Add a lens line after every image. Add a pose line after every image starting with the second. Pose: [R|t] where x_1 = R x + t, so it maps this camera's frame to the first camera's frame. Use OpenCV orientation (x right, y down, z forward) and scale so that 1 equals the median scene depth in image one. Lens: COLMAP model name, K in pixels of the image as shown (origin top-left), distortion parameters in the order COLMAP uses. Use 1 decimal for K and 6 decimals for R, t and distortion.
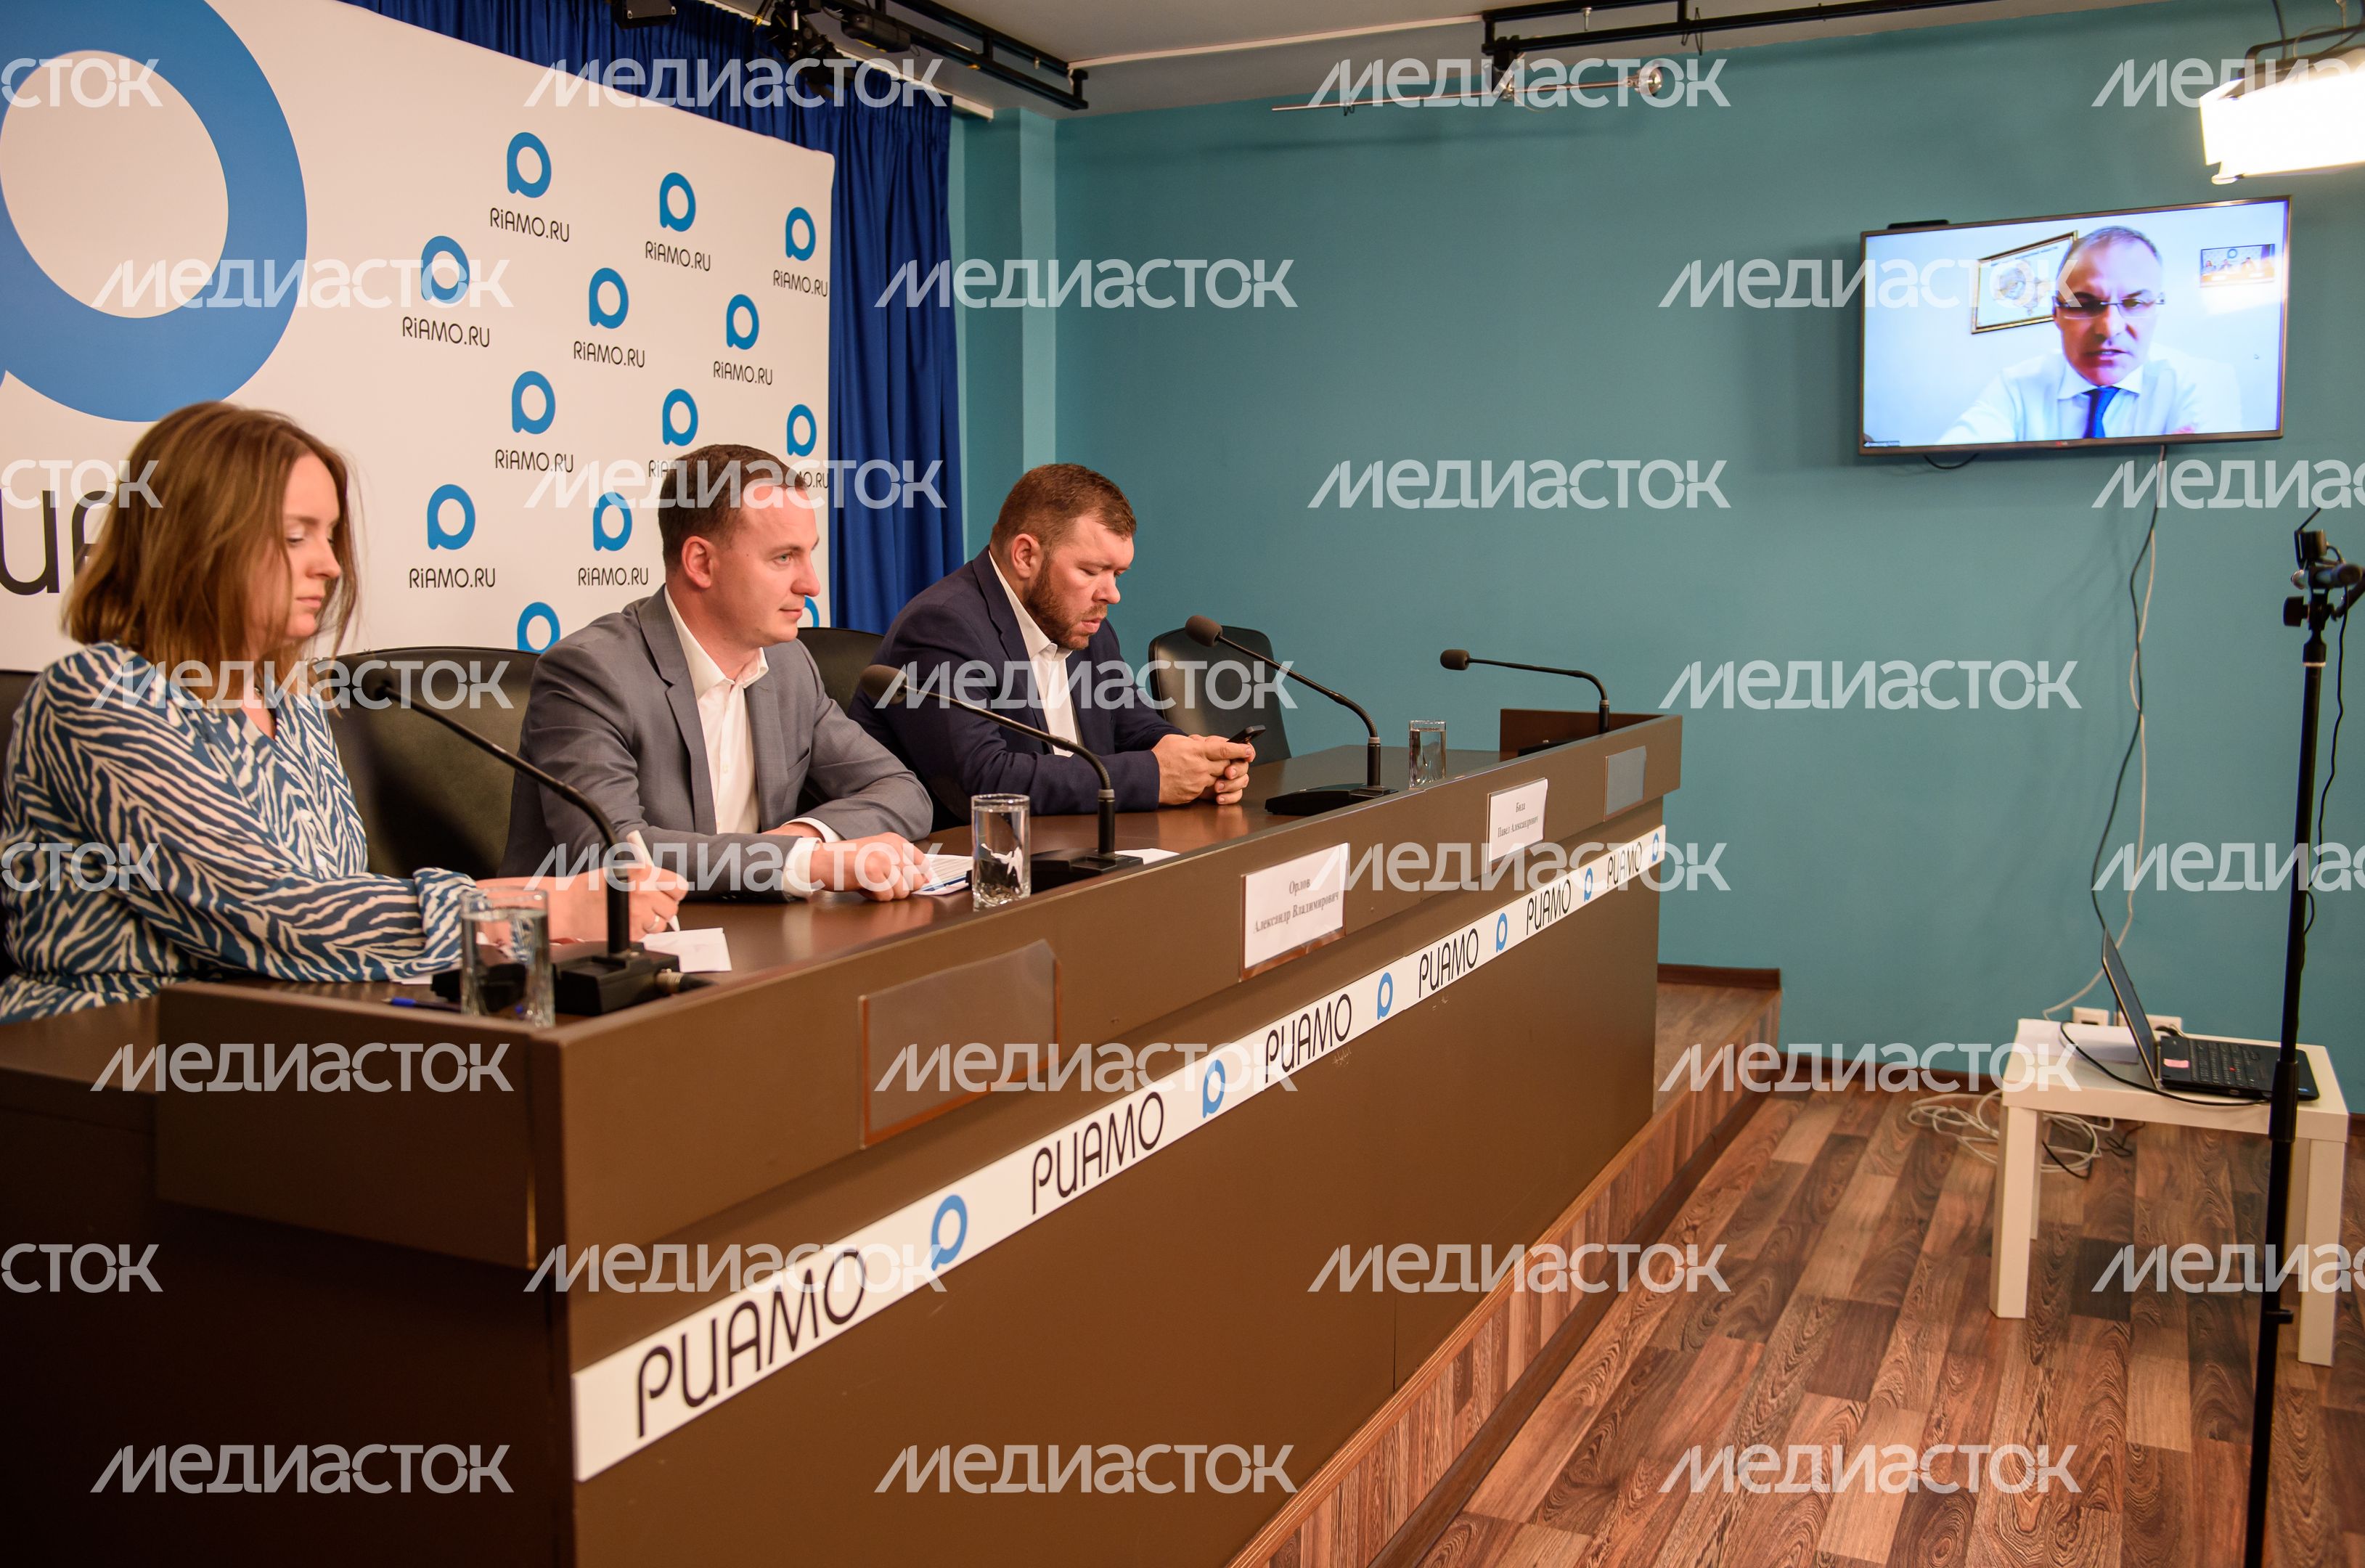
lens RADIAL K [[2125.2, 0, 1164.4], [0, 2125.2, 658.9], [0, 0, 1]] dist [-0.072750, -0.001838]
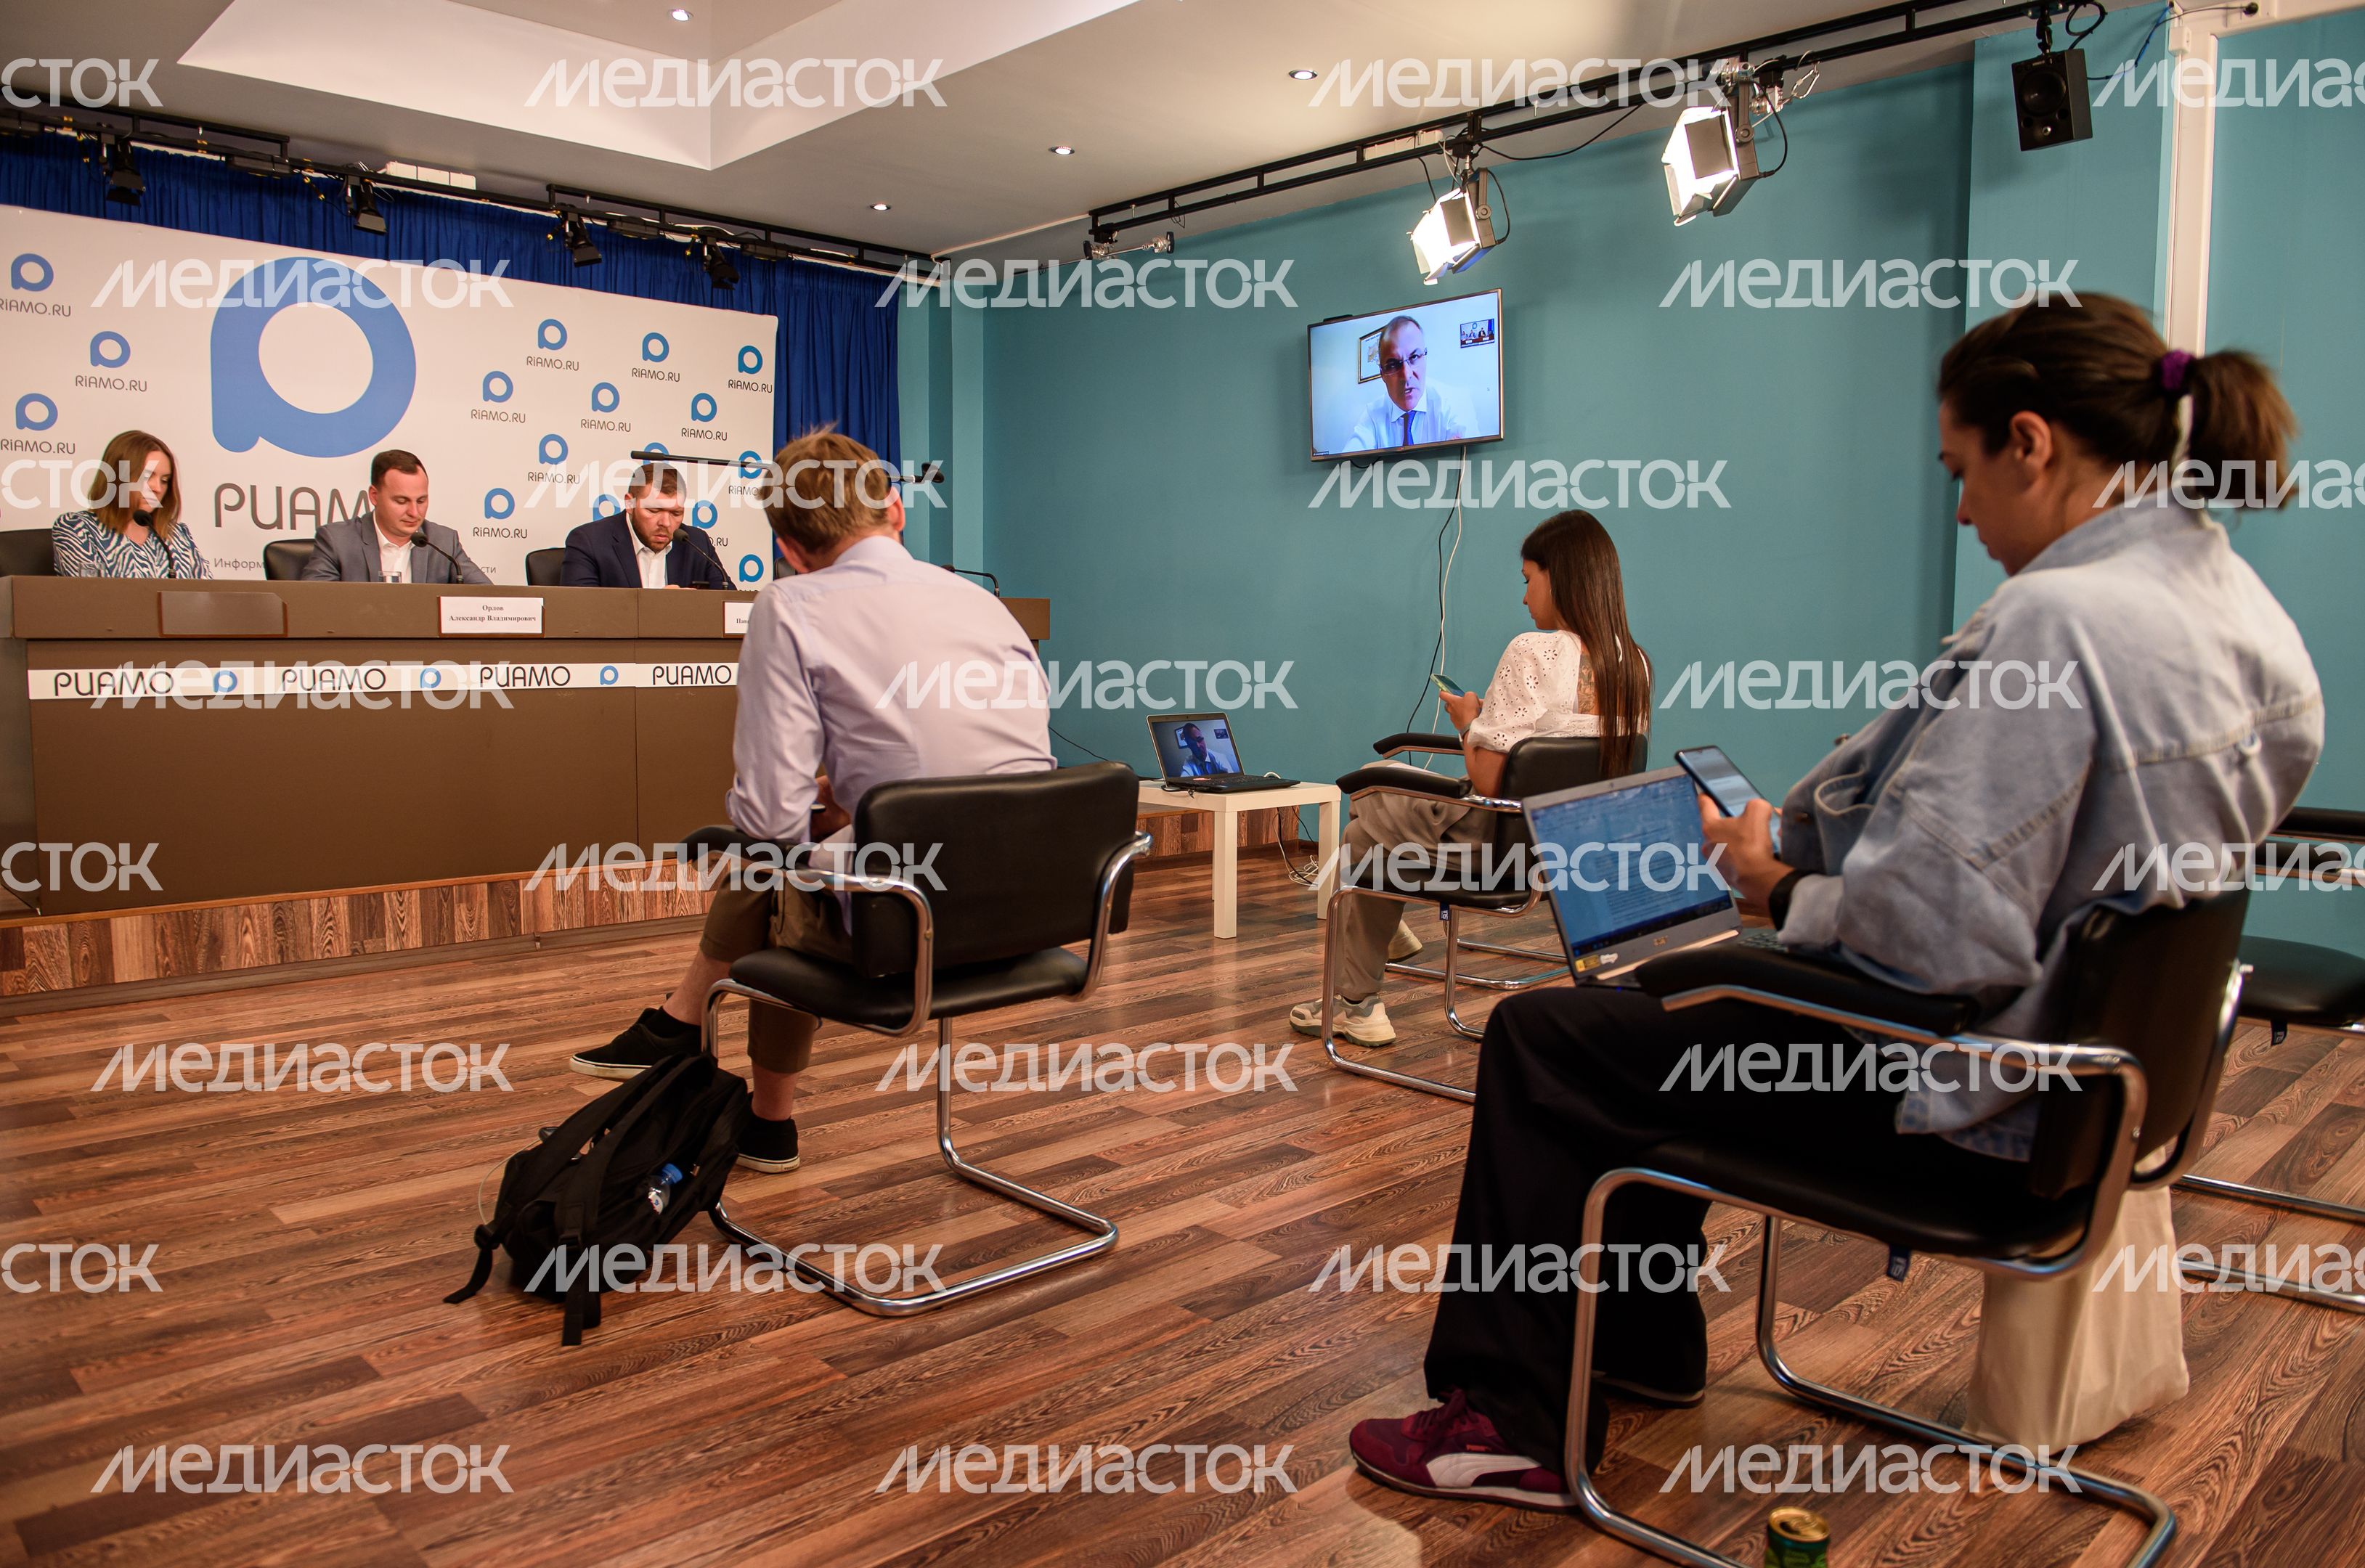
lens RADIAL K [[1692.2, 0, 1196.2], [0, 1692.2, 773.6], [0, 0, 1]] dist [-0.080277, -0.005781]
pose [[0.939368, 0.037255, -0.340881, 0.741835], [-0.022526, 0.998638, 0.047065, 0.091043], [0.342170, -0.036533, 0.938928, -0.289534]]
